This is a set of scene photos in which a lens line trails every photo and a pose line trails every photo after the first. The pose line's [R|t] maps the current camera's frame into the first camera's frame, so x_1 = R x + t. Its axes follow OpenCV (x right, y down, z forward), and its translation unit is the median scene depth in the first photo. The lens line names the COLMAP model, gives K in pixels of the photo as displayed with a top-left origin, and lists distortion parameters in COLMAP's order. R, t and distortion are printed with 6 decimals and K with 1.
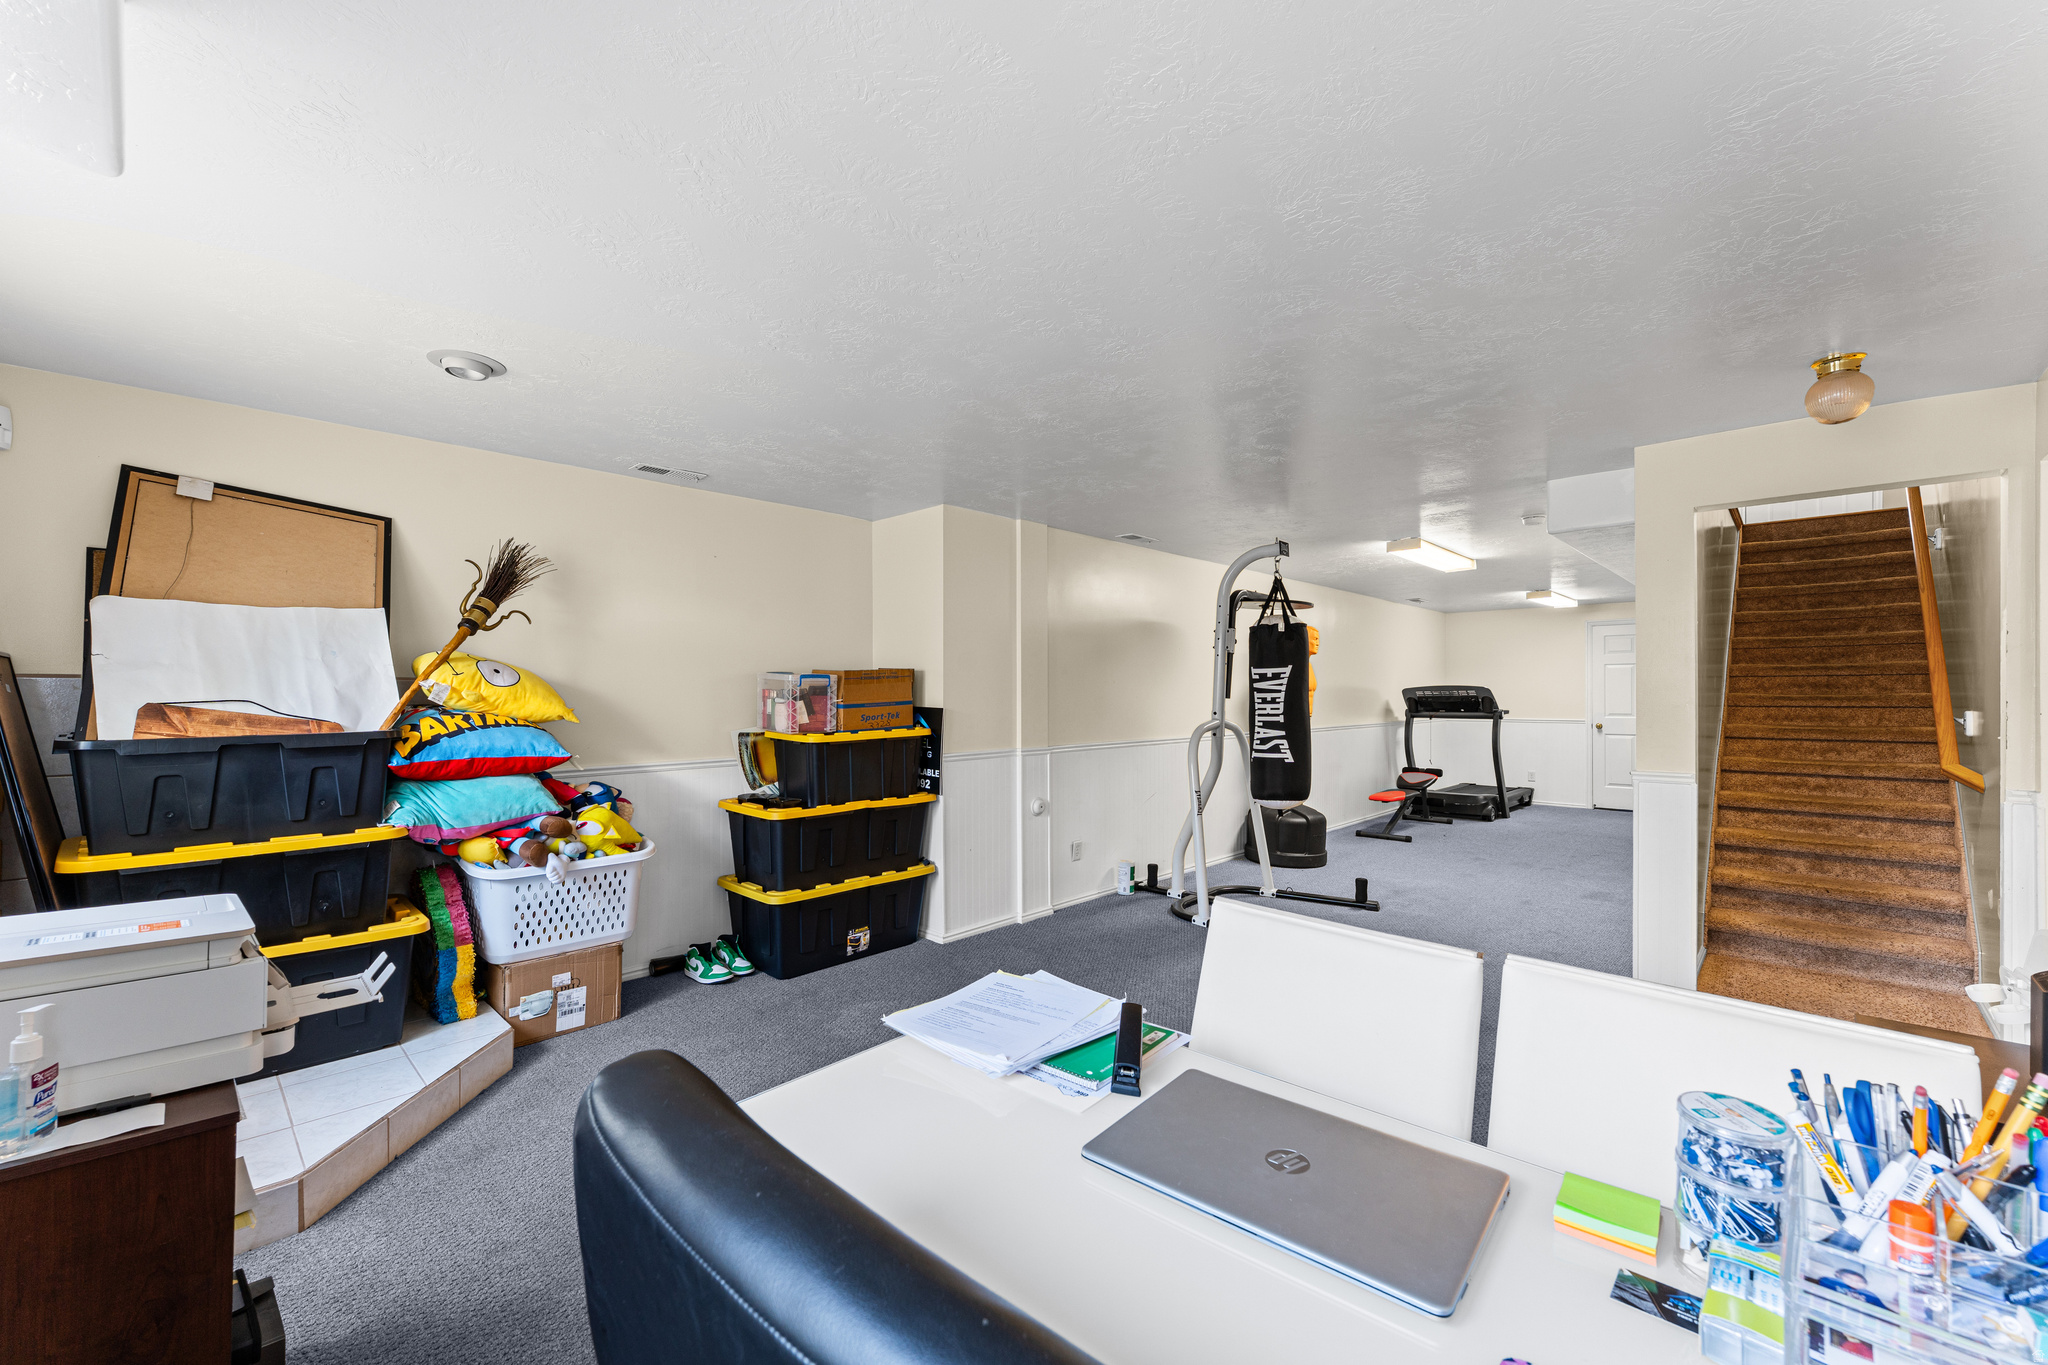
lens RADIAL K [[841.2, 0, 1018.6], [0, 841.2, 691.6], [0, 0, 1]] dist [-0.000758, 0.000008]
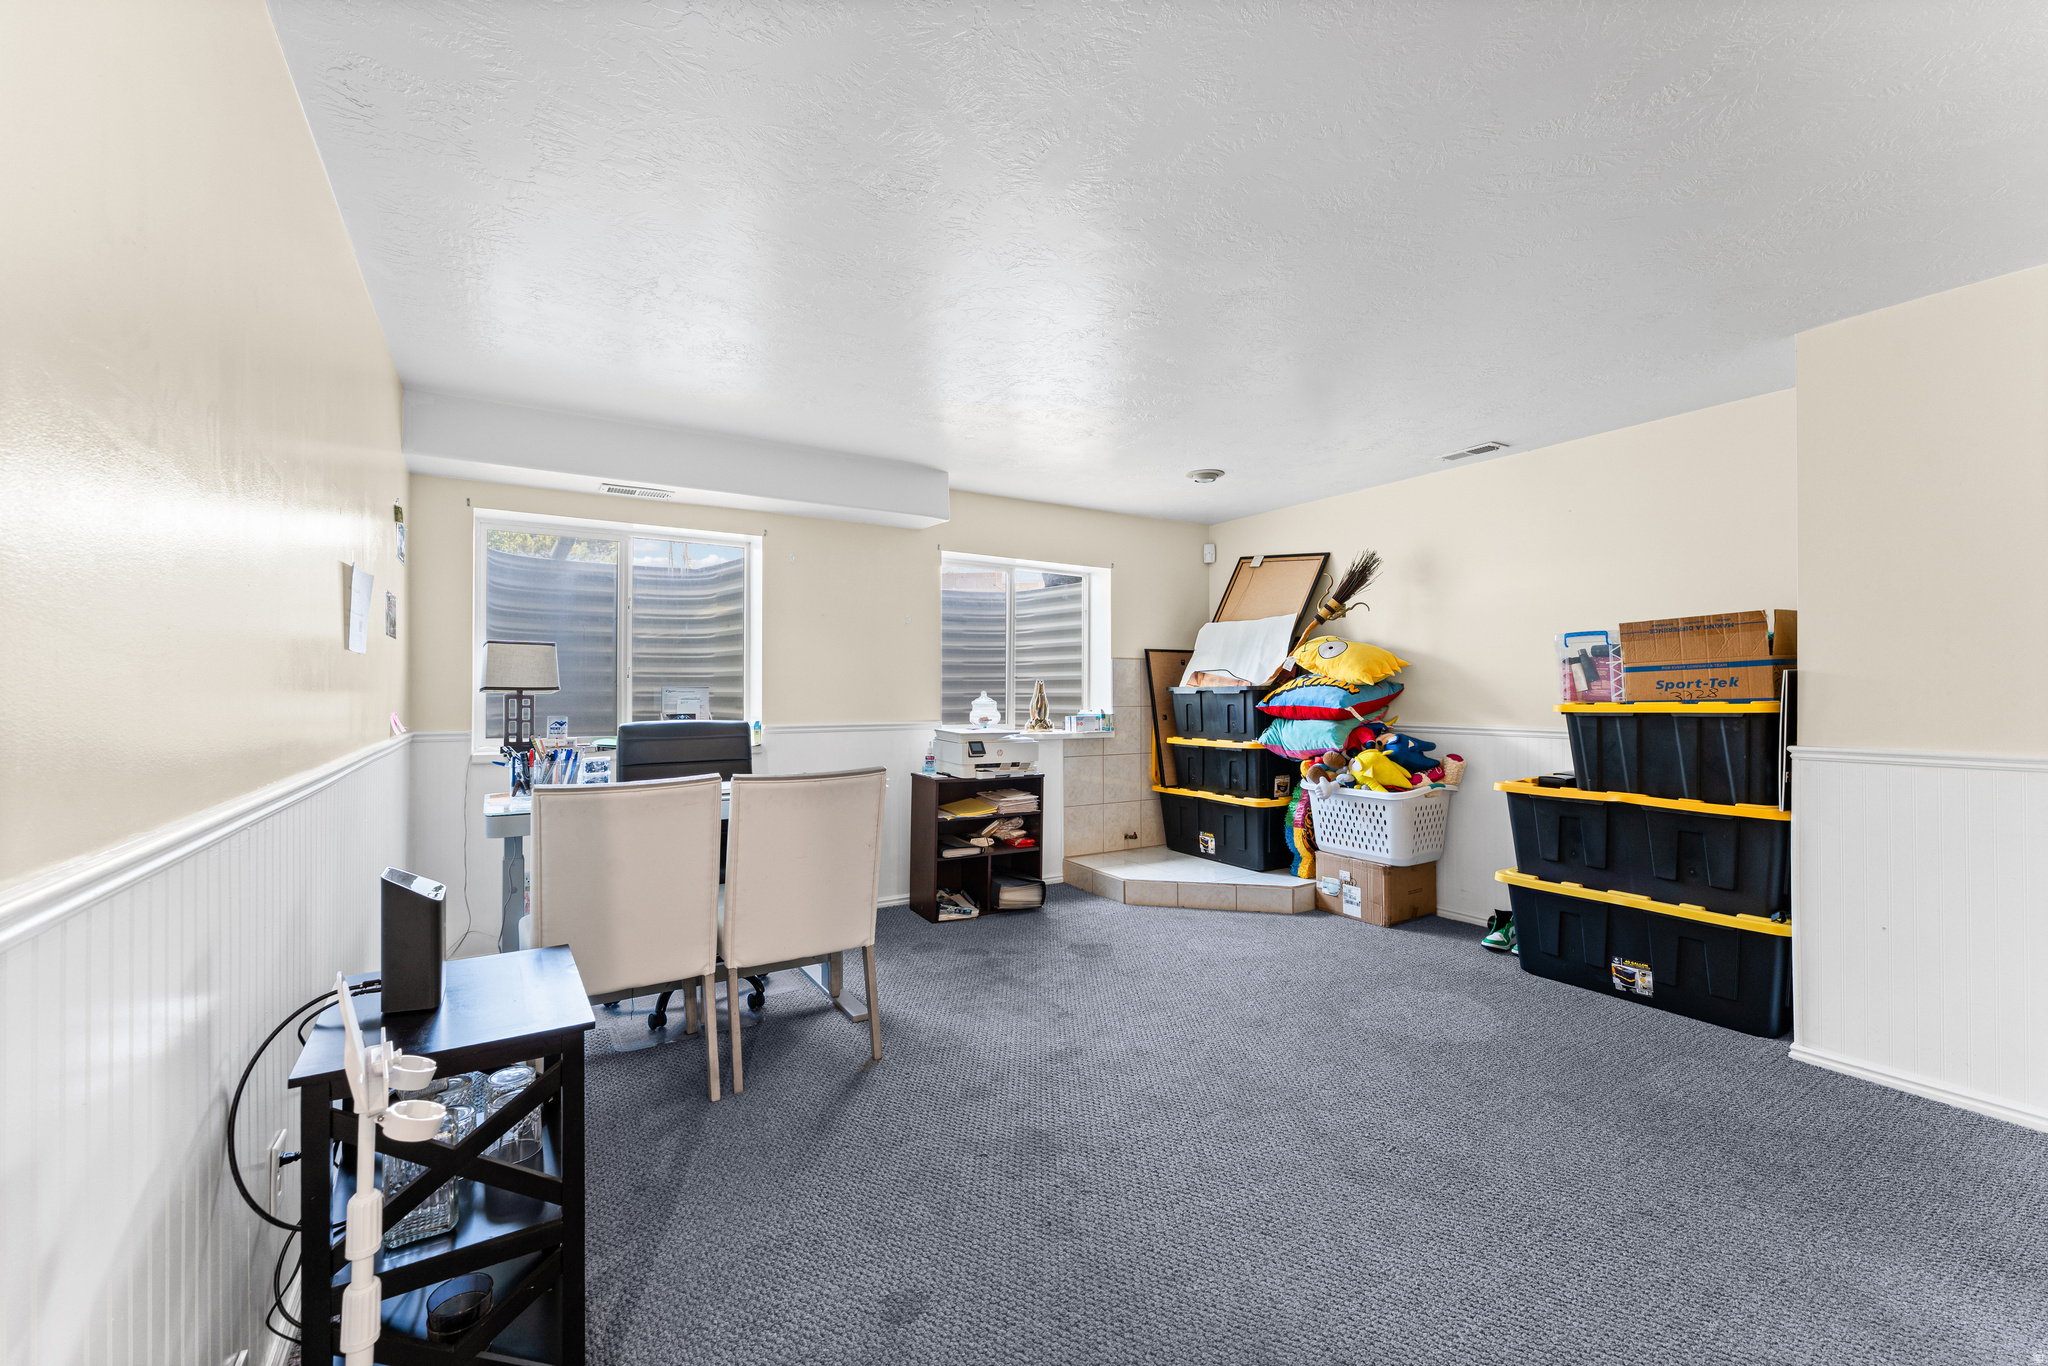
lens RADIAL K [[818.4, 0, 1015.8], [0, 818.4, 697.0], [0, 0, 1]] dist [0.000583, 0.000047]
pose [[-0.264616, 0.008617, -0.964315, 0.814199], [-0.001399, 0.999956, 0.009320, 0.044347], [0.964353, 0.003815, -0.264593, 0.799415]]
